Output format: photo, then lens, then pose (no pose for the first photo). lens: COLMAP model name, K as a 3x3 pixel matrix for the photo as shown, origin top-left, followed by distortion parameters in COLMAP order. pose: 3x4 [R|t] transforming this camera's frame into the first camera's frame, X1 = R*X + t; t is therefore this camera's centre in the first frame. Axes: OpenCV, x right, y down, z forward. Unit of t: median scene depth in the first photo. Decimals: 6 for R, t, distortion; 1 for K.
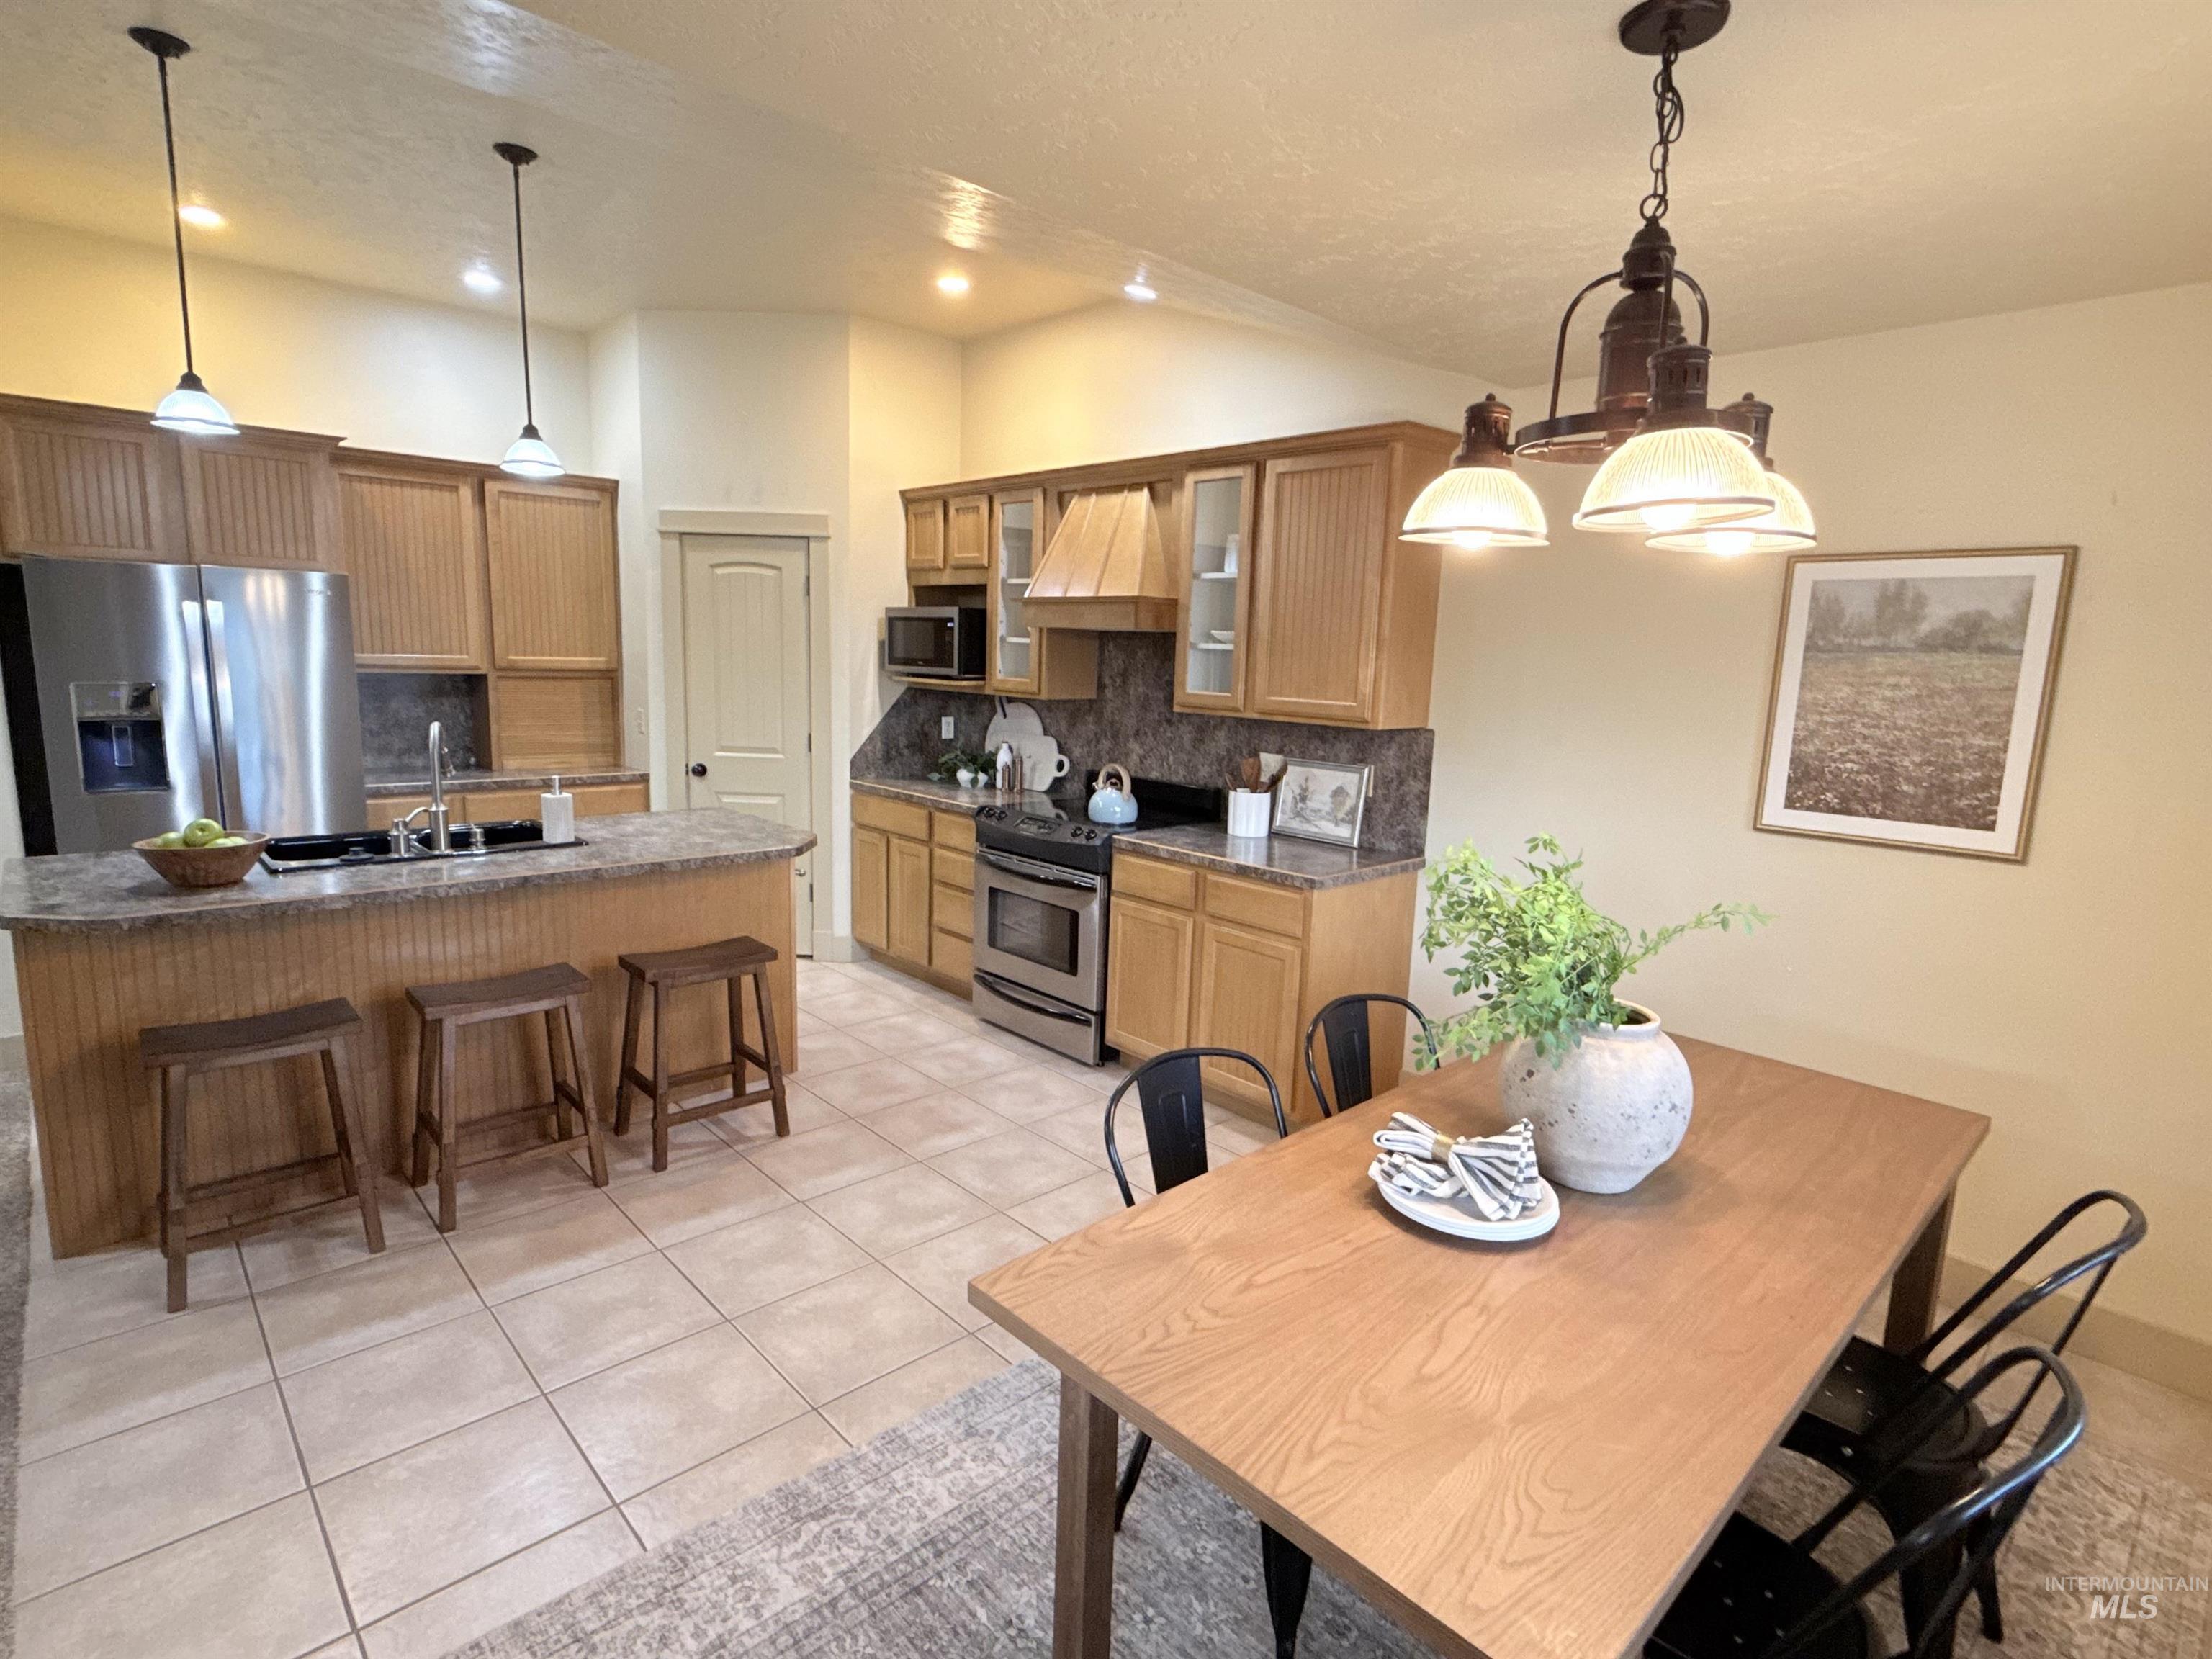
lens RADIAL K [[1113.9, 0, 1102.3], [0, 1113.9, 831.0], [0, 0, 1]] dist [0.000524, 0.000564]
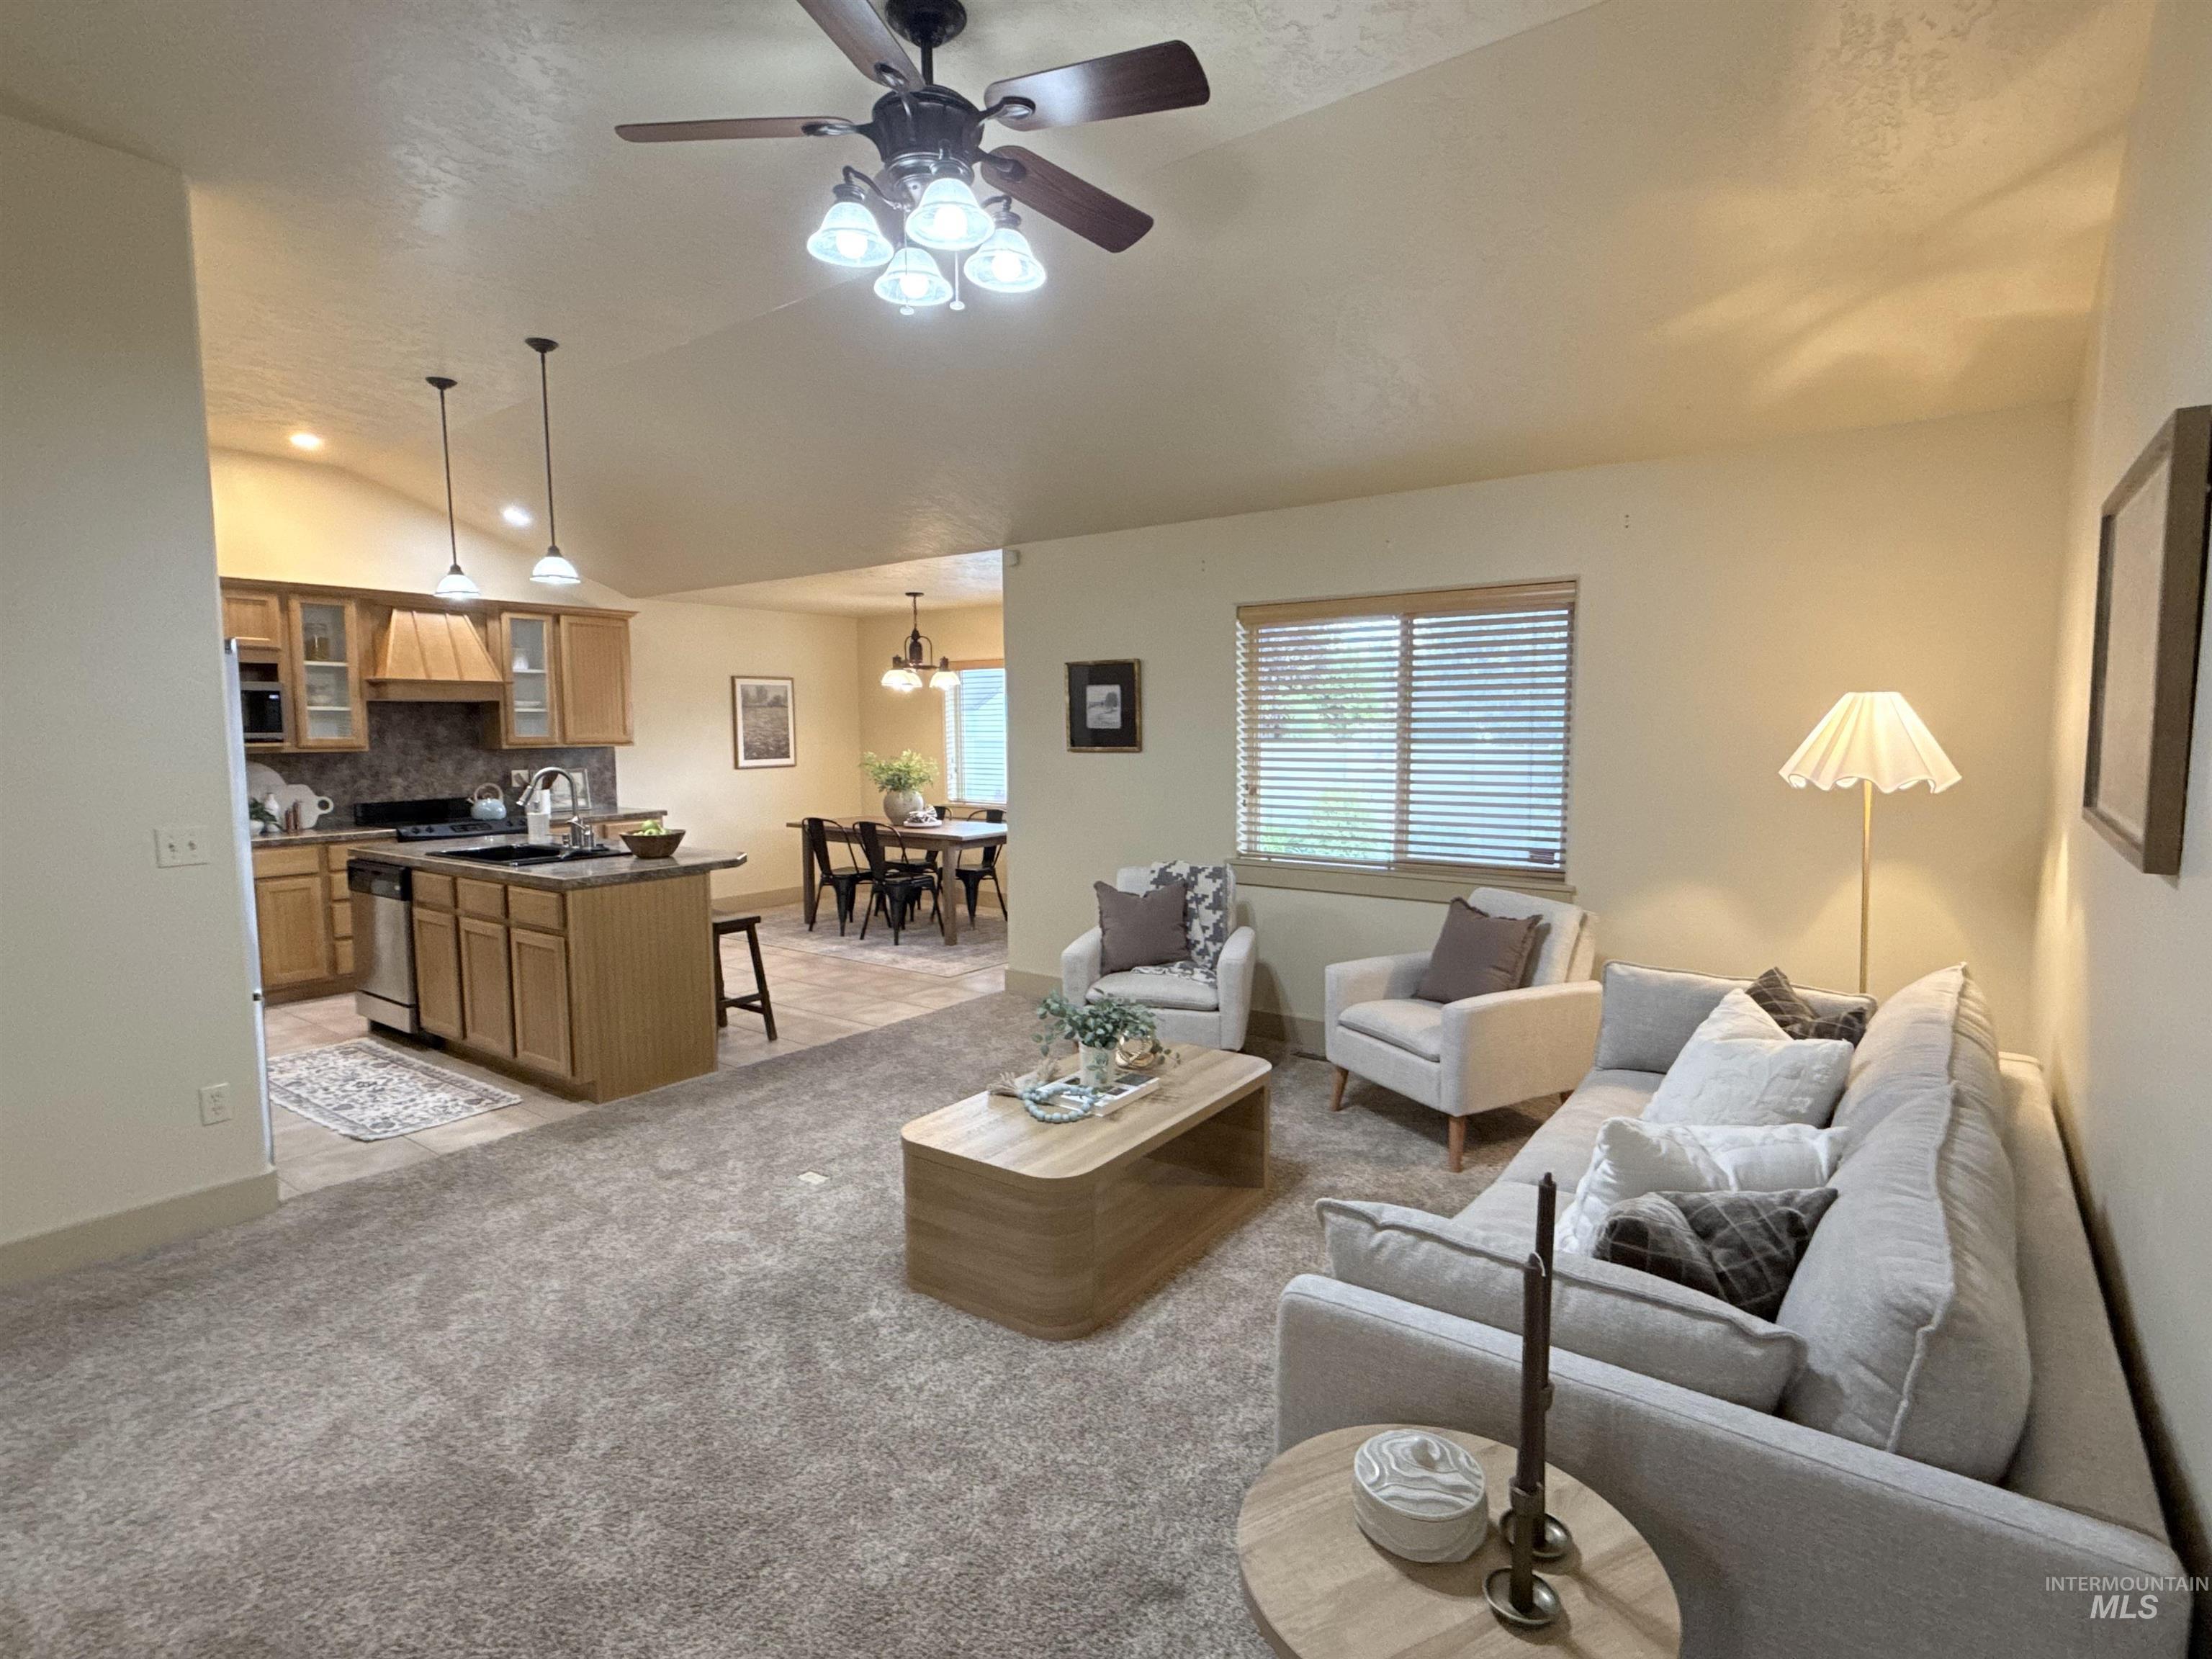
lens RADIAL K [[1113.9, 0, 1102.3], [0, 1113.9, 831.0], [0, 0, 1]] dist [0.000524, 0.000564]
pose [[-0.180036, -0.125896, 0.975570, -1.748315], [0.161396, 0.974554, 0.155549, -0.101104], [-0.970329, 0.185458, -0.155136, 0.400264]]
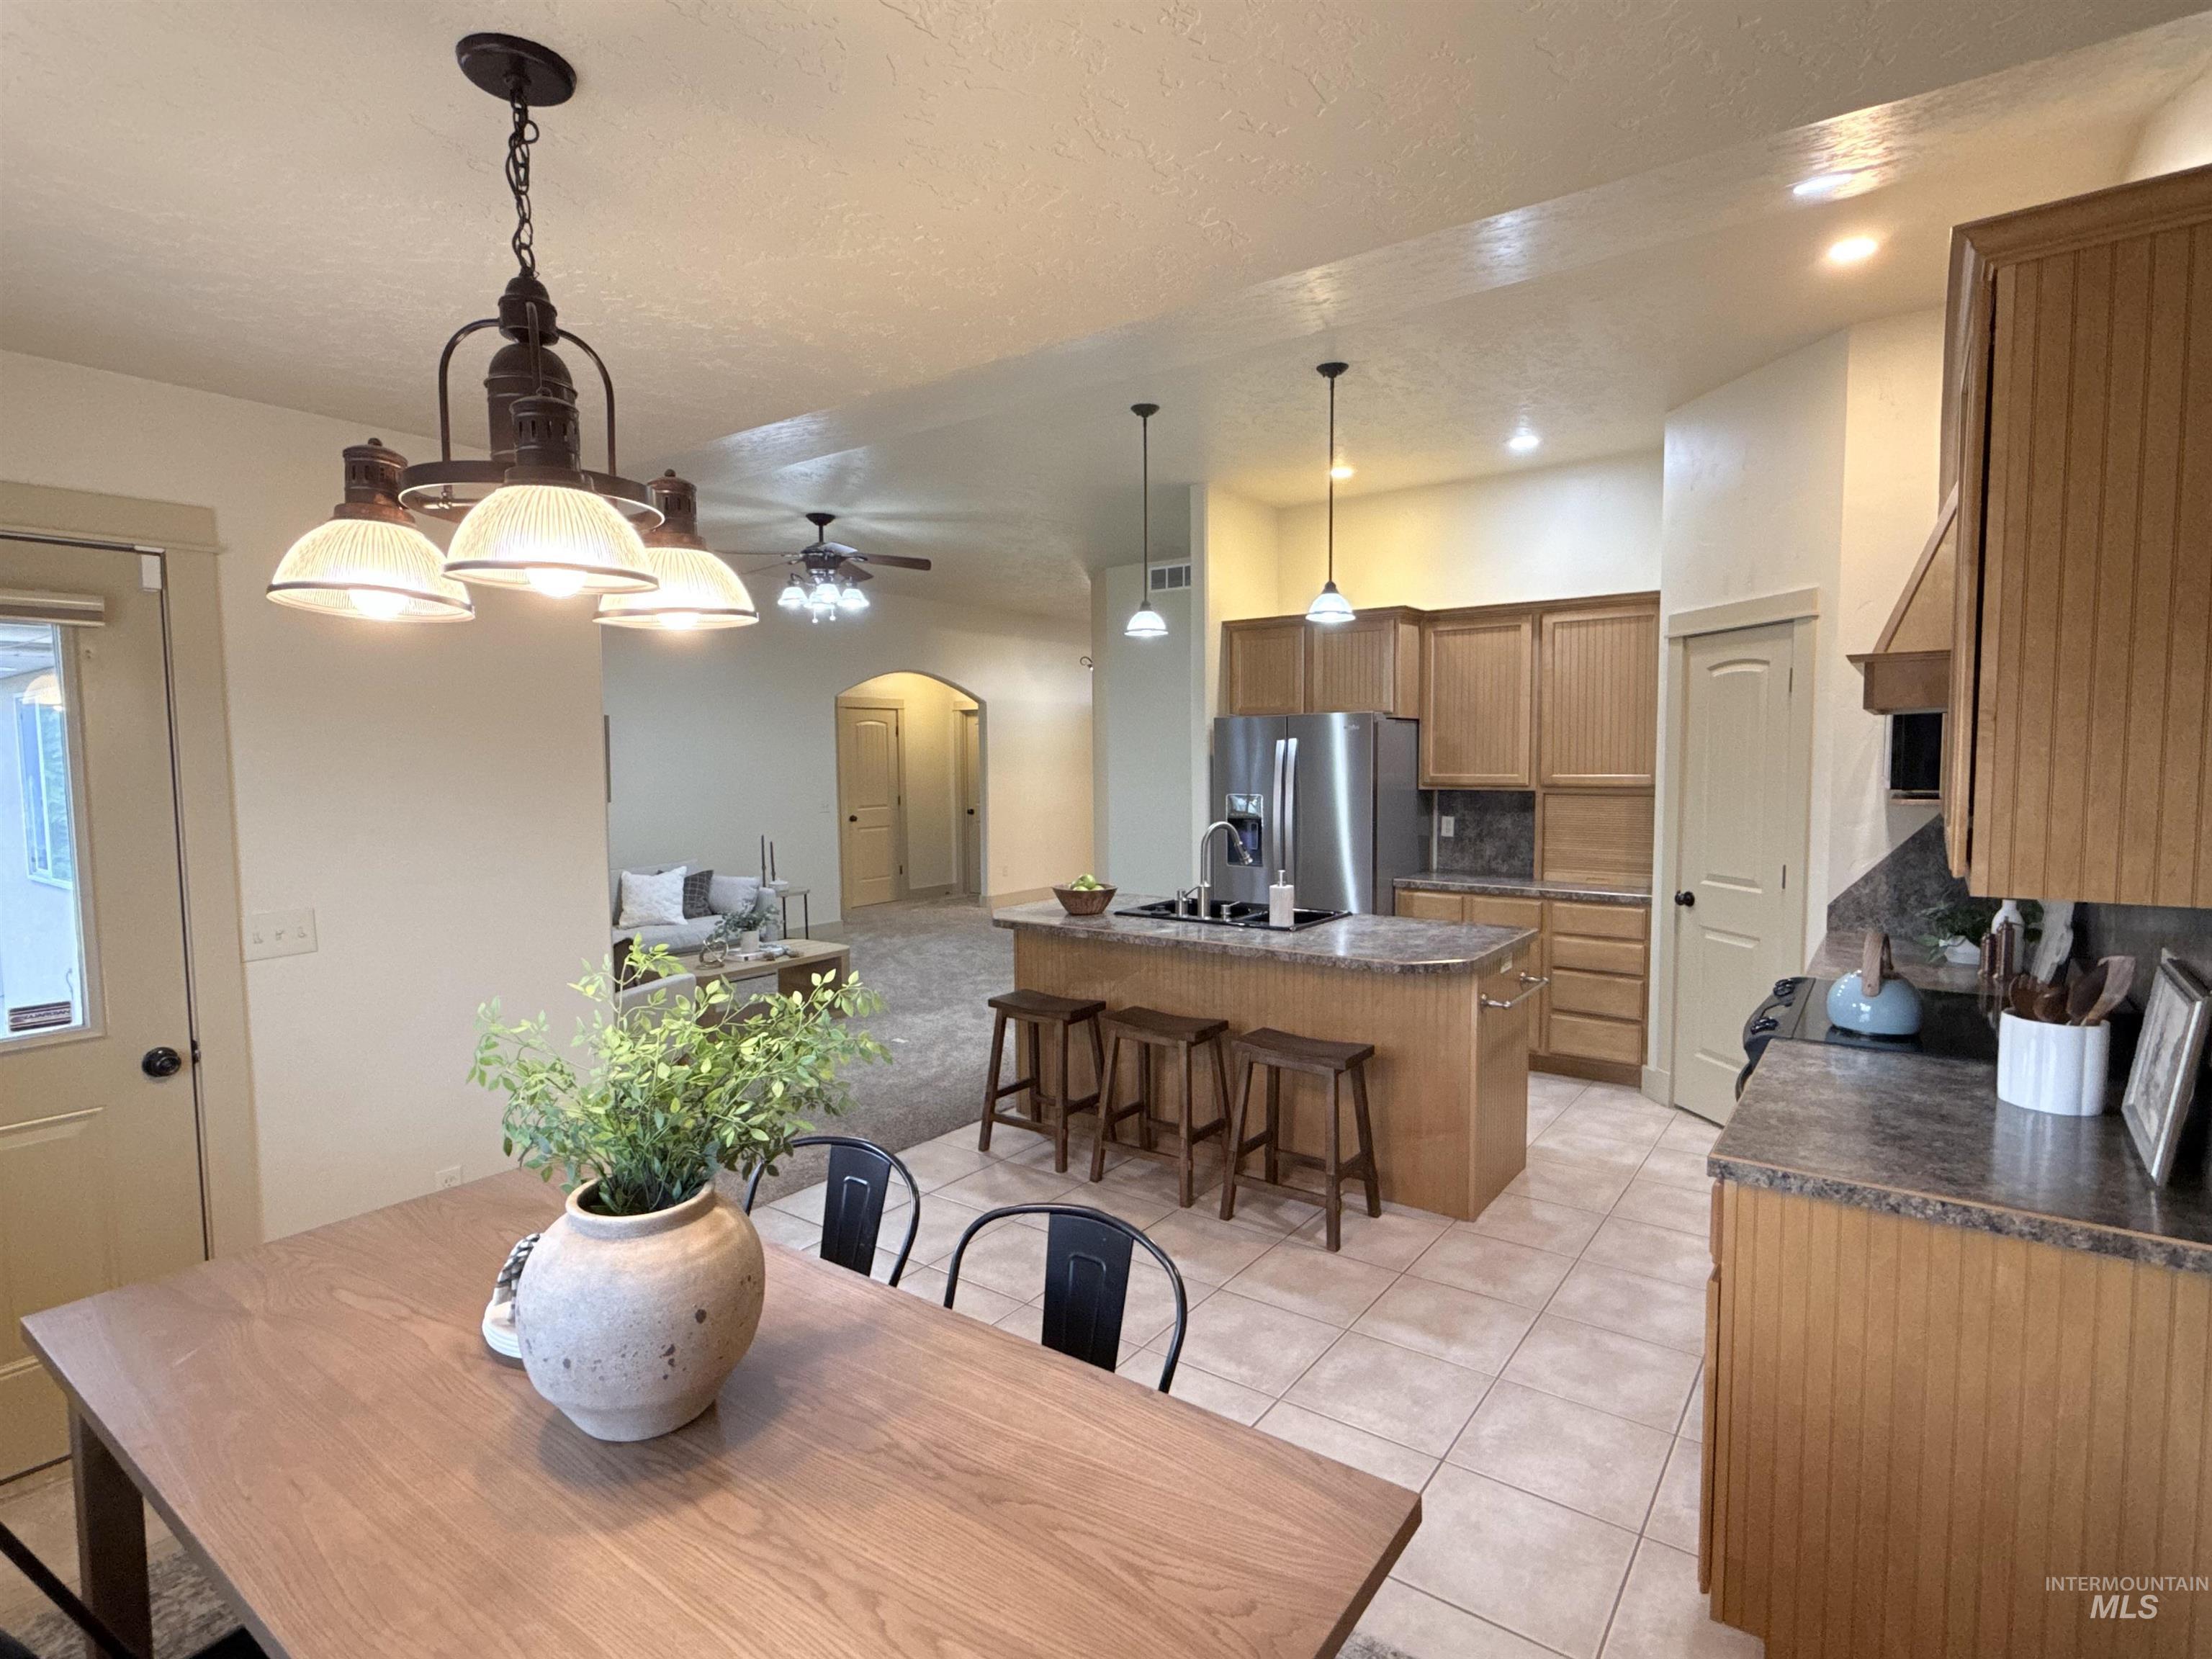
lens RADIAL K [[1113.9, 0, 1102.3], [0, 1113.9, 831.0], [0, 0, 1]] dist [0.000524, 0.000564]
pose [[0.184112, 0.033960, -0.982318, 0.527839], [-0.145746, 0.989298, 0.006884, -0.058614], [0.972040, 0.141902, 0.187091, 0.476811]]
